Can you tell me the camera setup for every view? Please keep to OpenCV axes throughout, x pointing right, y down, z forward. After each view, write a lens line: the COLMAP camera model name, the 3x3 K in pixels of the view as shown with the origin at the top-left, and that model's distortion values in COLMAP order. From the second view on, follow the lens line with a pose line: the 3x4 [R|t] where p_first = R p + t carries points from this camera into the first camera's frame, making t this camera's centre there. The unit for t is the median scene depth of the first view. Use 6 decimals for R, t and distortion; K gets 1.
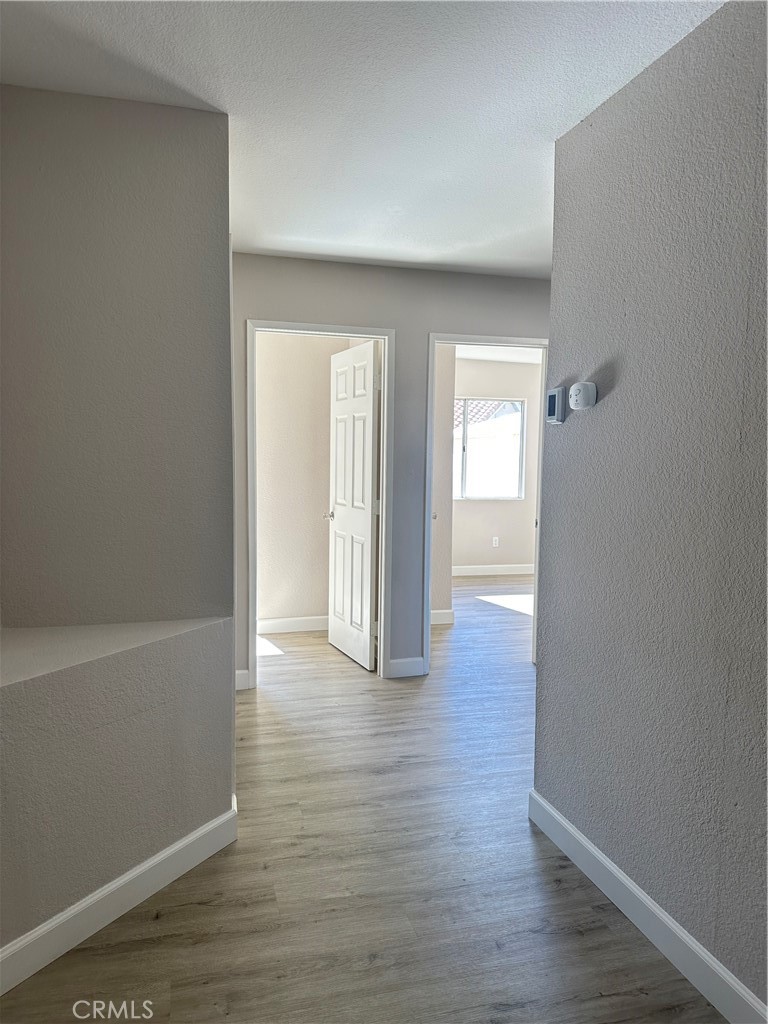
lens RADIAL K [[730.2, 0, 384.0], [0, 730.2, 512.5], [0, 0, 1]] dist [0.055601, -0.052982]
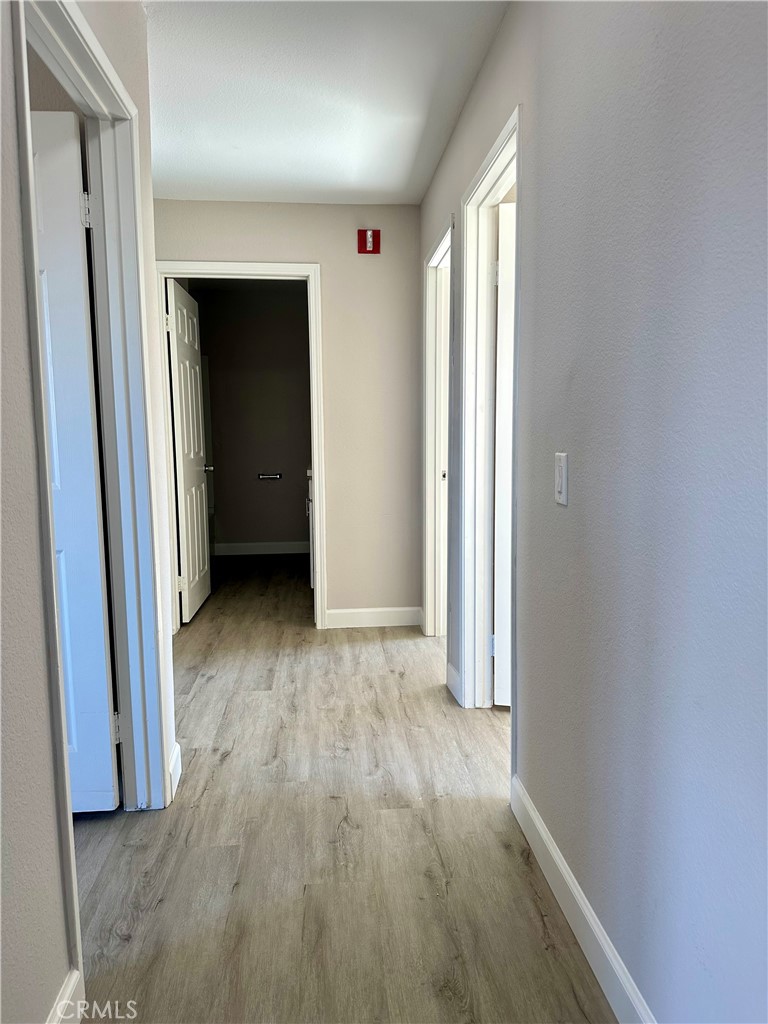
lens RADIAL K [[730.2, 0, 385.5], [0, 730.2, 512.1], [0, 0, 1]] dist [0.055601, -0.052982]
pose [[-0.181281, 0.104562, -0.977857, 0.867716], [-0.084245, 0.989025, 0.121374, -0.042210], [0.979816, 0.104383, -0.170483, 1.235036]]
